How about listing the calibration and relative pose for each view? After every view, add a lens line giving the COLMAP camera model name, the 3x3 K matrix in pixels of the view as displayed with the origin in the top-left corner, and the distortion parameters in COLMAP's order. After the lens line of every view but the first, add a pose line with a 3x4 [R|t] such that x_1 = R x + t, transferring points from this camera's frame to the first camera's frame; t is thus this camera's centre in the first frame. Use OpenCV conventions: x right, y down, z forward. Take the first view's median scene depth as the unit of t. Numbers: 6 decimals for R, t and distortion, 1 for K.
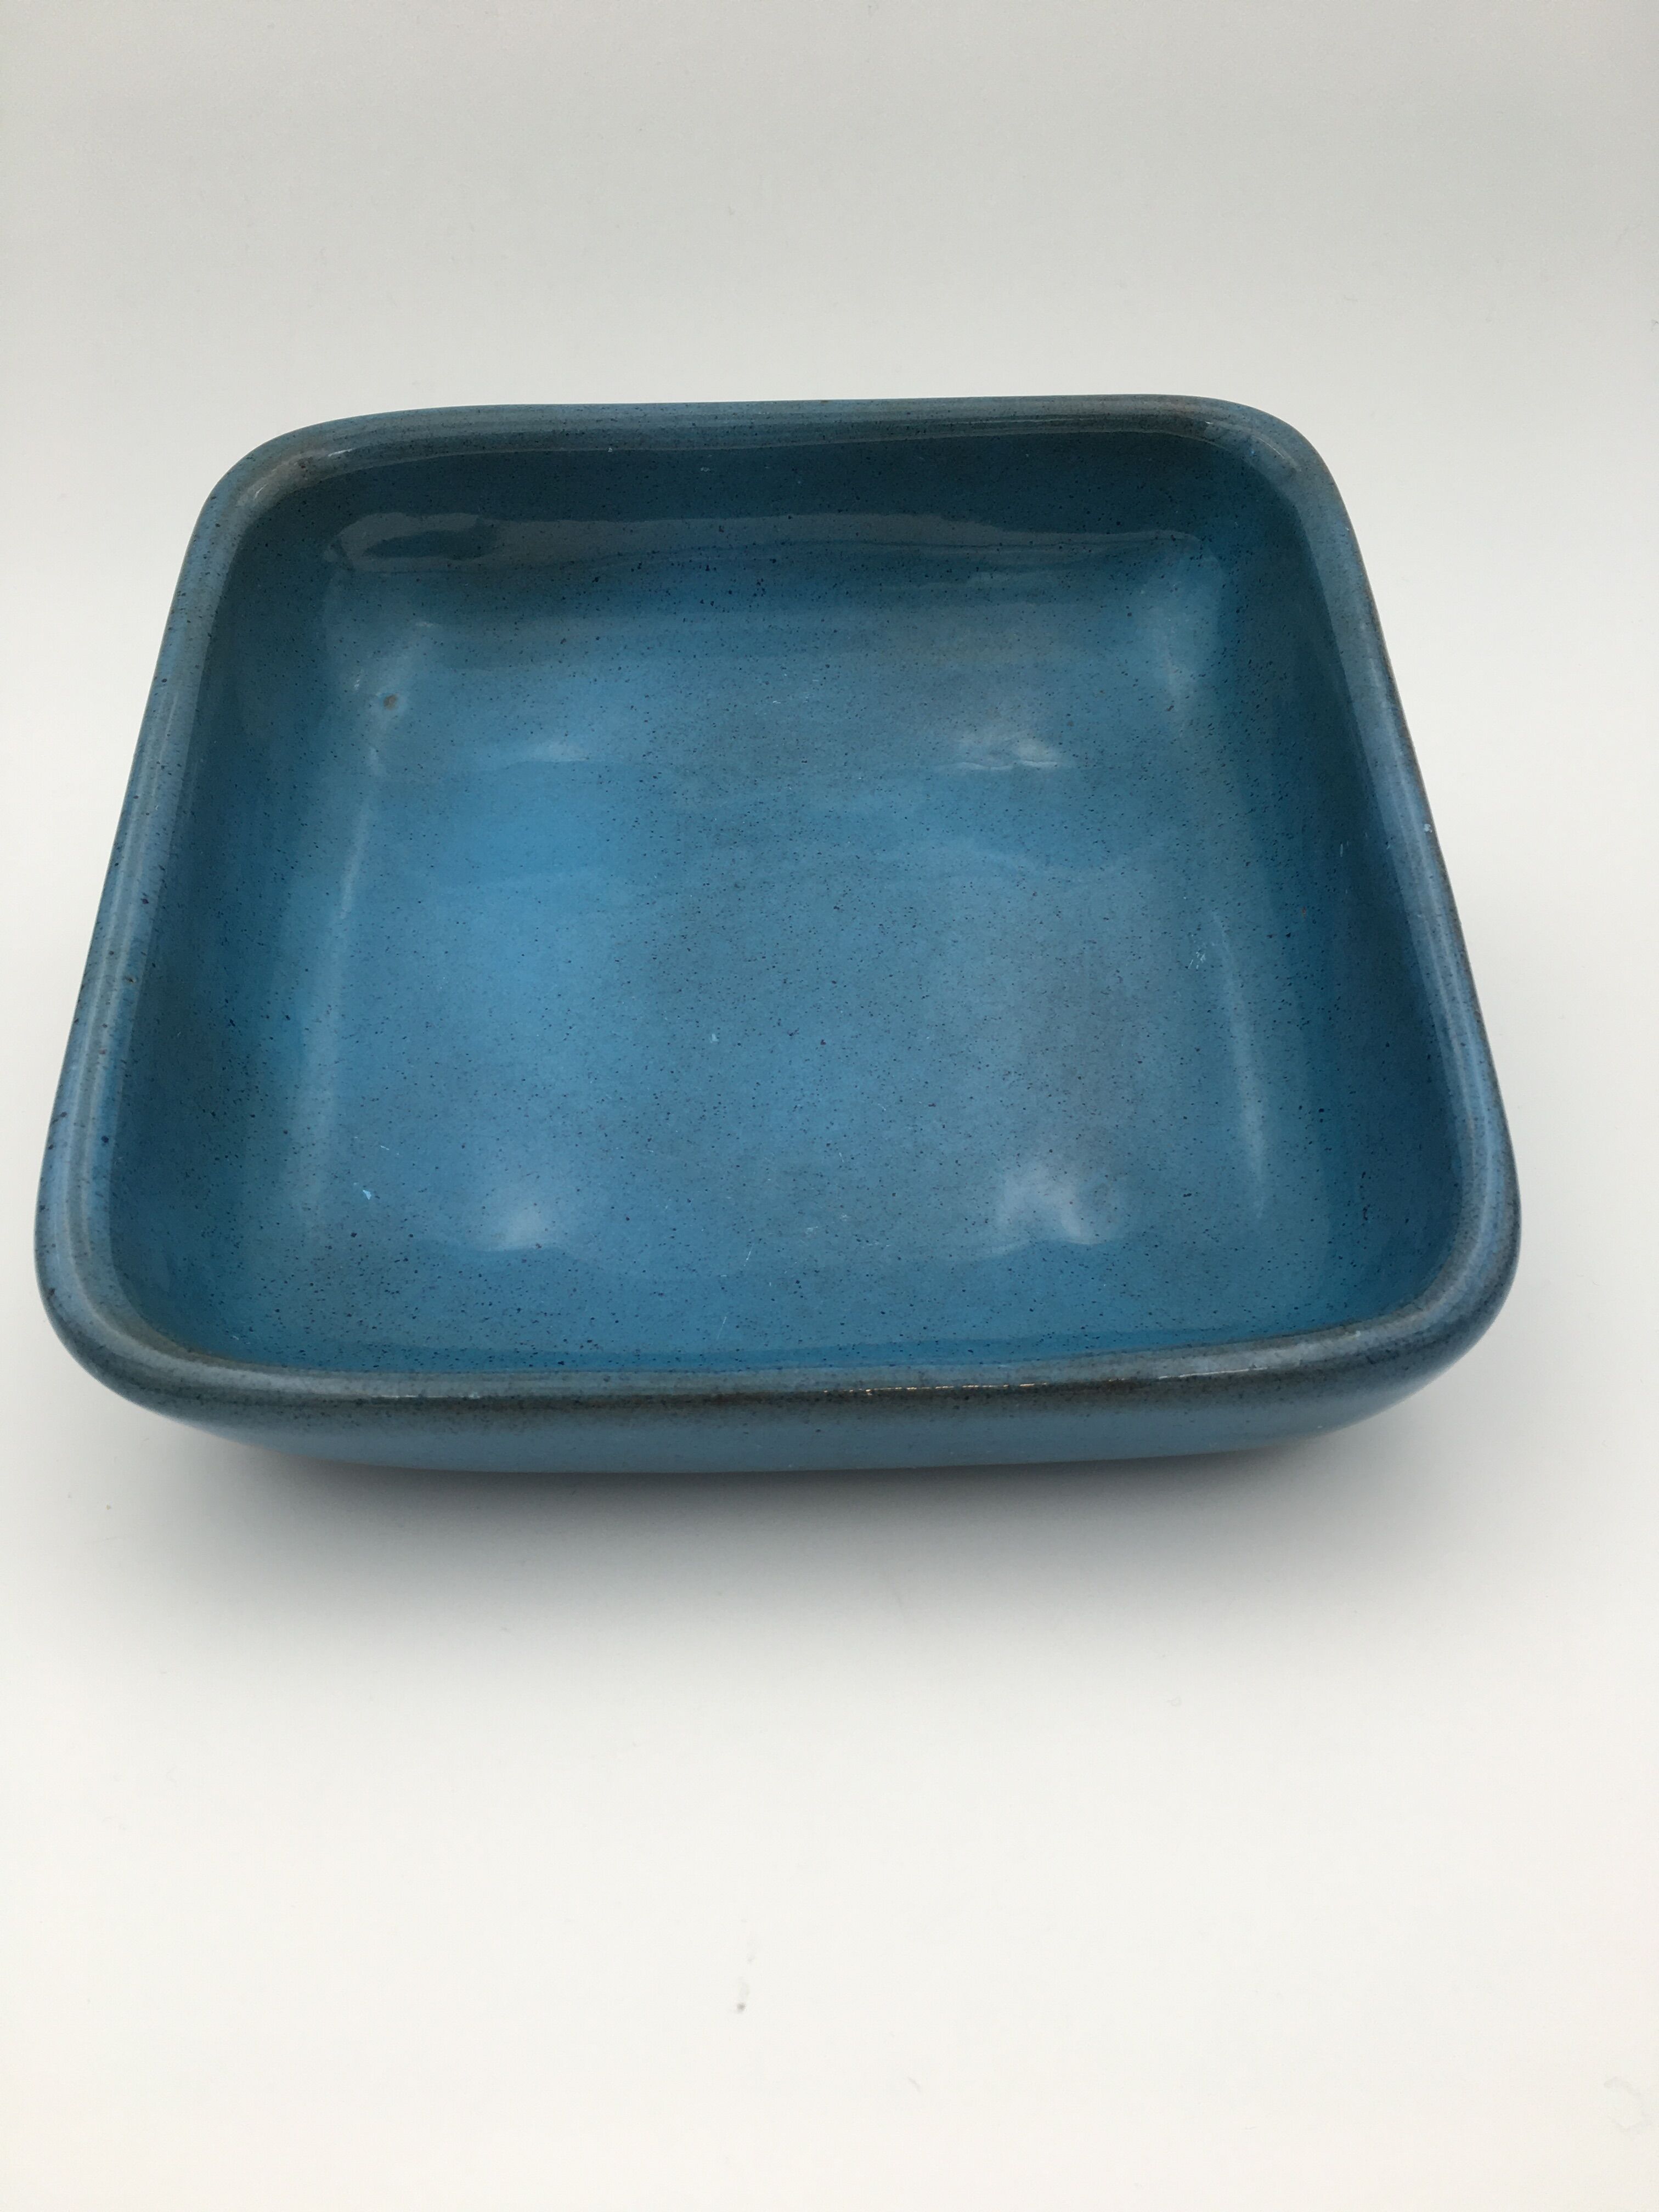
lens RADIAL K [[1847.9, 0, 832.5], [0, 1847.9, 1111.0], [0, 0, 1]] dist [0.001029, -0.010106]
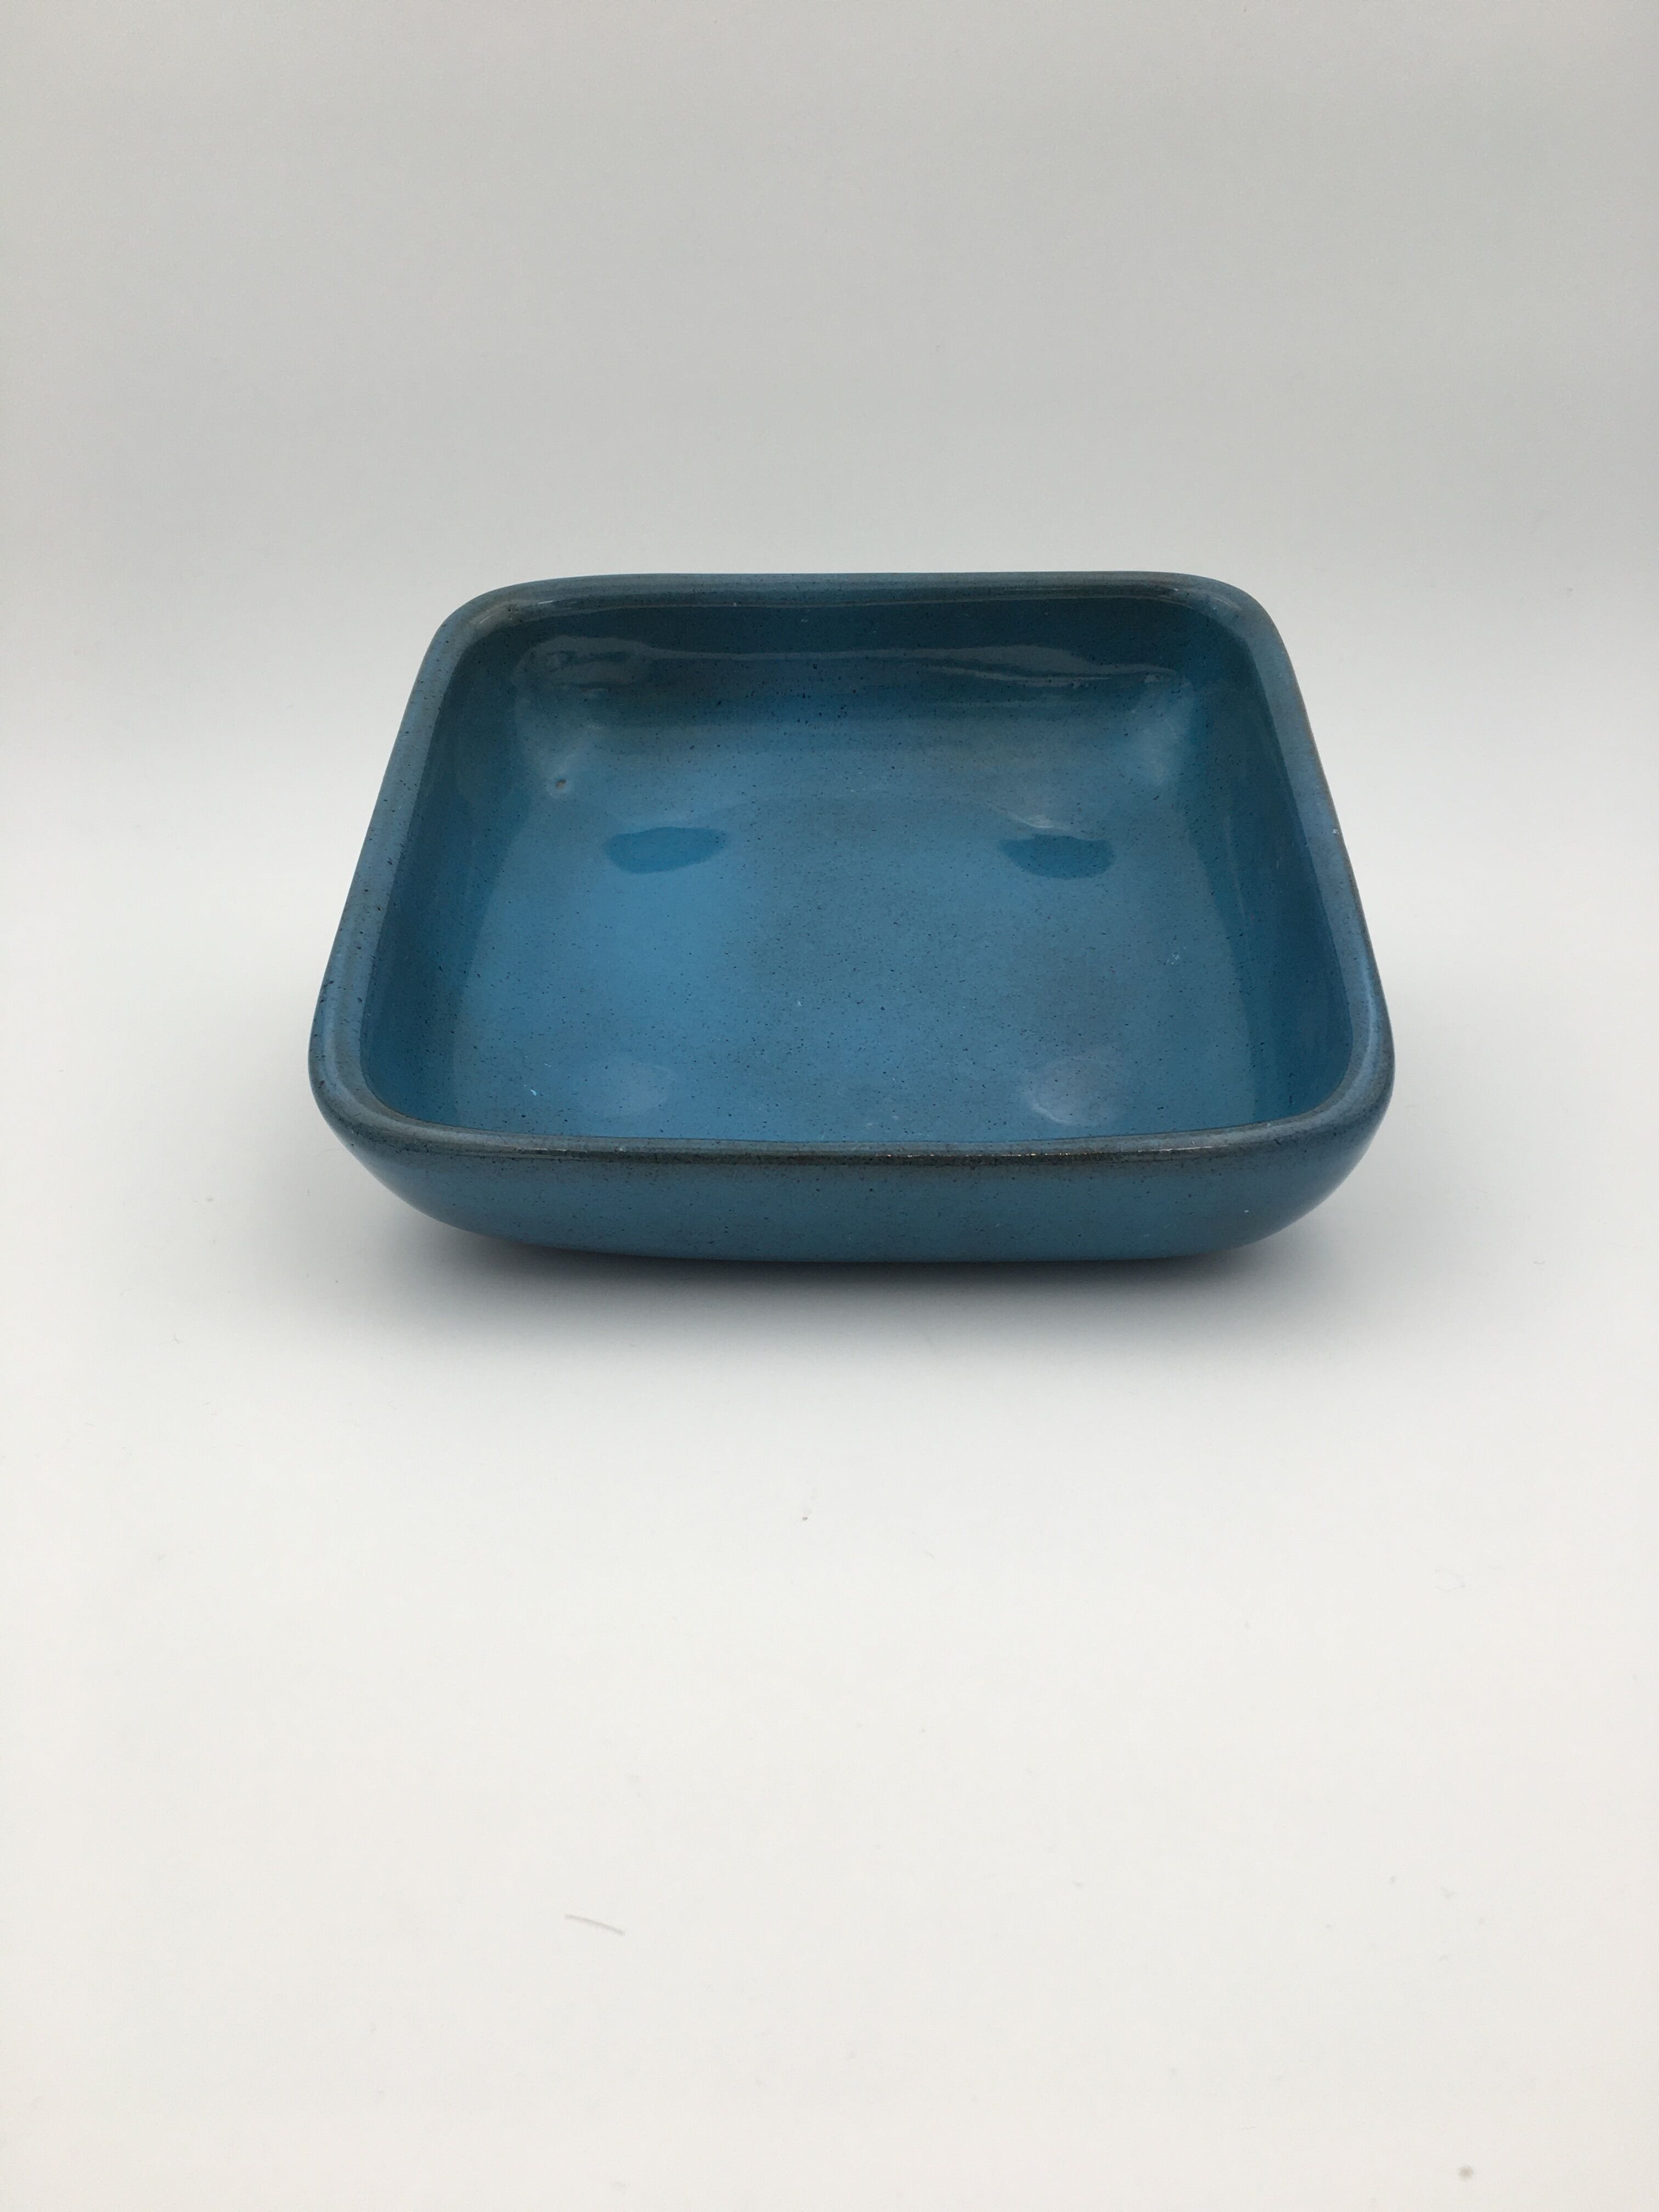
lens RADIAL K [[1847.9, 0, 827.4], [0, 1847.9, 1101.1], [0, 0, 1]] dist [0.001029, -0.010106]
pose [[0.998905, 0.020442, -0.042082, 0.011727], [-0.028719, 0.977999, -0.206622, 0.286795], [0.036932, 0.207604, 0.977516, -0.251778]]
